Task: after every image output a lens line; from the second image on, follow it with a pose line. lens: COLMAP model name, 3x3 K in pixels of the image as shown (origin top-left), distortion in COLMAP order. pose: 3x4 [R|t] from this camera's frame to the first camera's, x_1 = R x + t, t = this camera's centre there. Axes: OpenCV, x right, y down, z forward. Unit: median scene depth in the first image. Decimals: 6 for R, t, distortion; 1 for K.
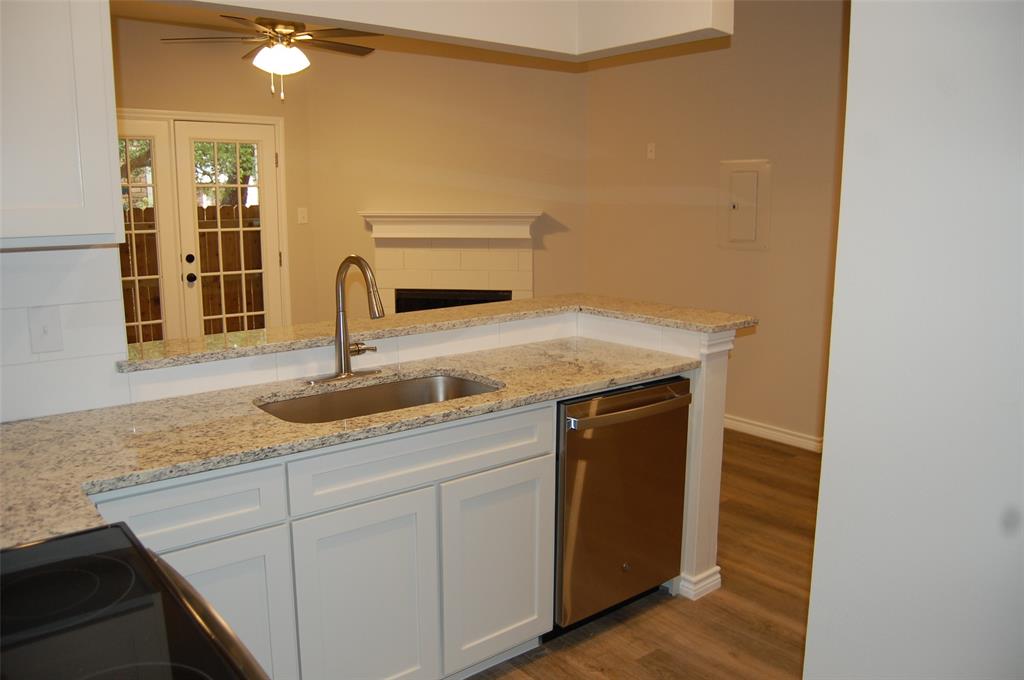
lens RADIAL K [[799.9, 0, 512.0], [0, 799.9, 342.2], [0, 0, 1]] dist [-0.092793, 0.031371]
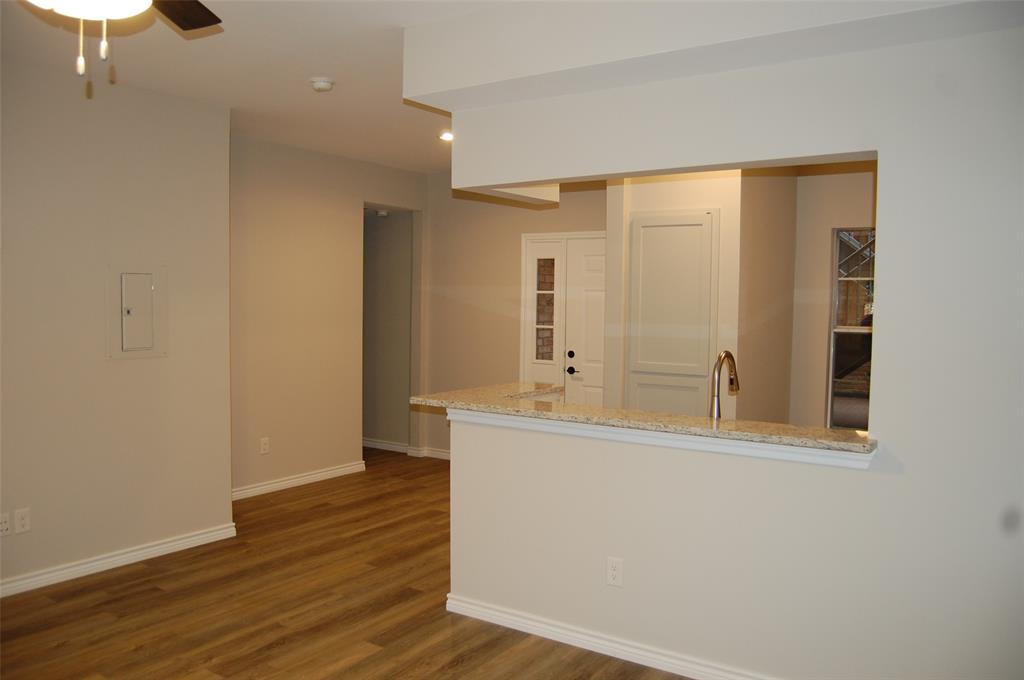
lens RADIAL K [[799.9, 0, 514.3], [0, 799.9, 338.9], [0, 0, 1]] dist [-0.092793, 0.031371]
pose [[-0.296270, -0.048351, 0.953880, -0.590431], [0.156787, 0.982707, 0.098509, -0.136202], [-0.942148, 0.178741, -0.283565, 0.724799]]
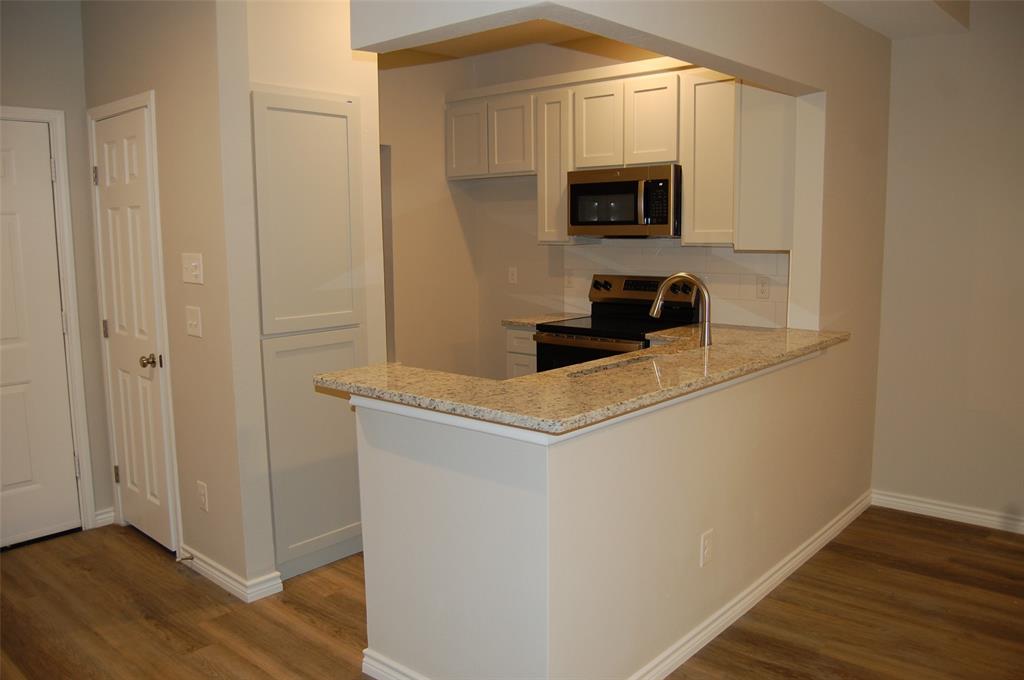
lens RADIAL K [[799.9, 0, 515.9], [0, 799.9, 339.3], [0, 0, 1]] dist [-0.092793, 0.031371]
pose [[-0.986550, 0.034974, -0.159674, 0.116310], [-0.016392, 0.950750, 0.309525, -0.167663], [0.162635, 0.307980, -0.937389, 0.913454]]
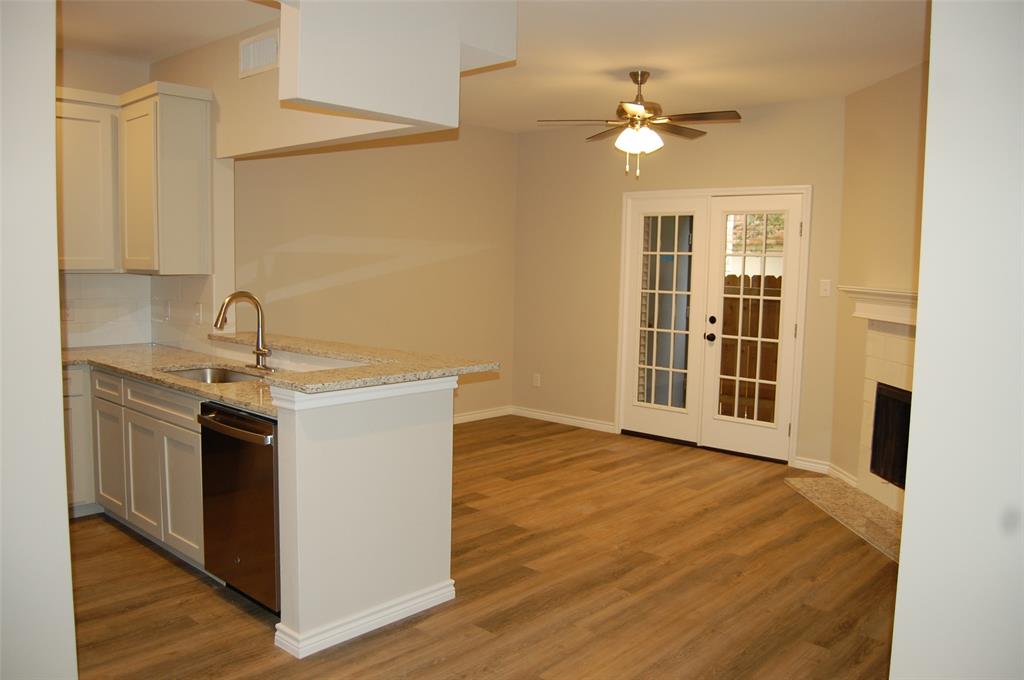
lens RADIAL K [[799.9, 0, 508.3], [0, 799.9, 337.5], [0, 0, 1]] dist [-0.092793, 0.031371]
pose [[0.143498, 0.092937, -0.985277, 0.631681], [-0.194328, 0.978845, 0.064028, -0.095768], [0.970384, 0.182279, 0.158523, 0.538394]]
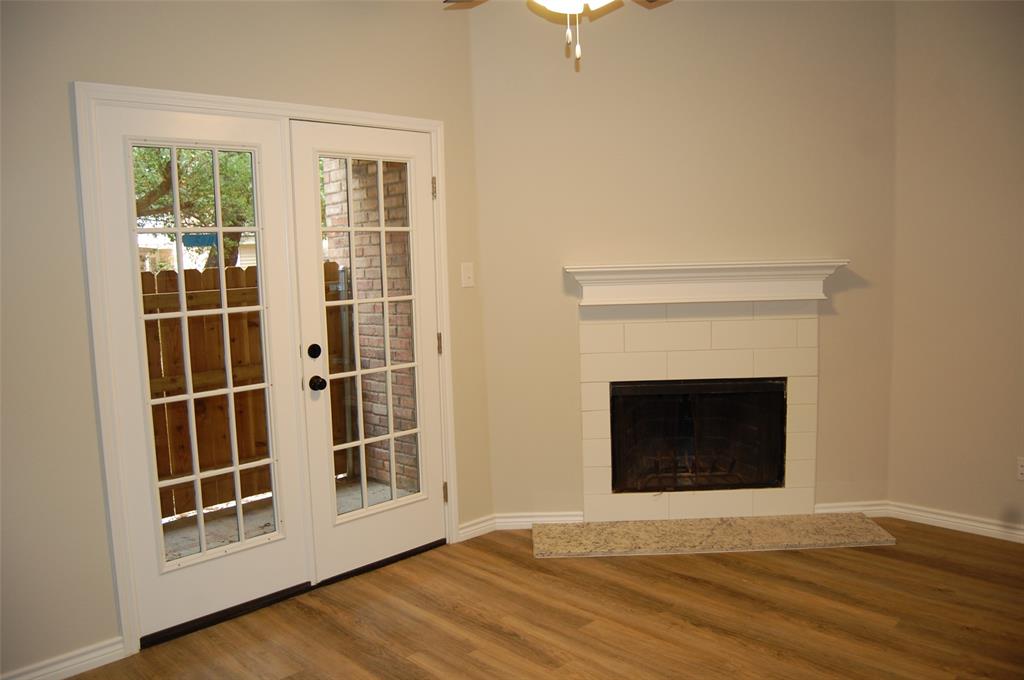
lens RADIAL K [[799.9, 0, 516.1], [0, 799.9, 339.5], [0, 0, 1]] dist [-0.092793, 0.031371]
pose [[0.994494, -0.040793, 0.096526, -0.307569], [0.047233, 0.996740, -0.065408, -0.067267], [-0.093543, 0.069607, 0.993179, 0.381106]]
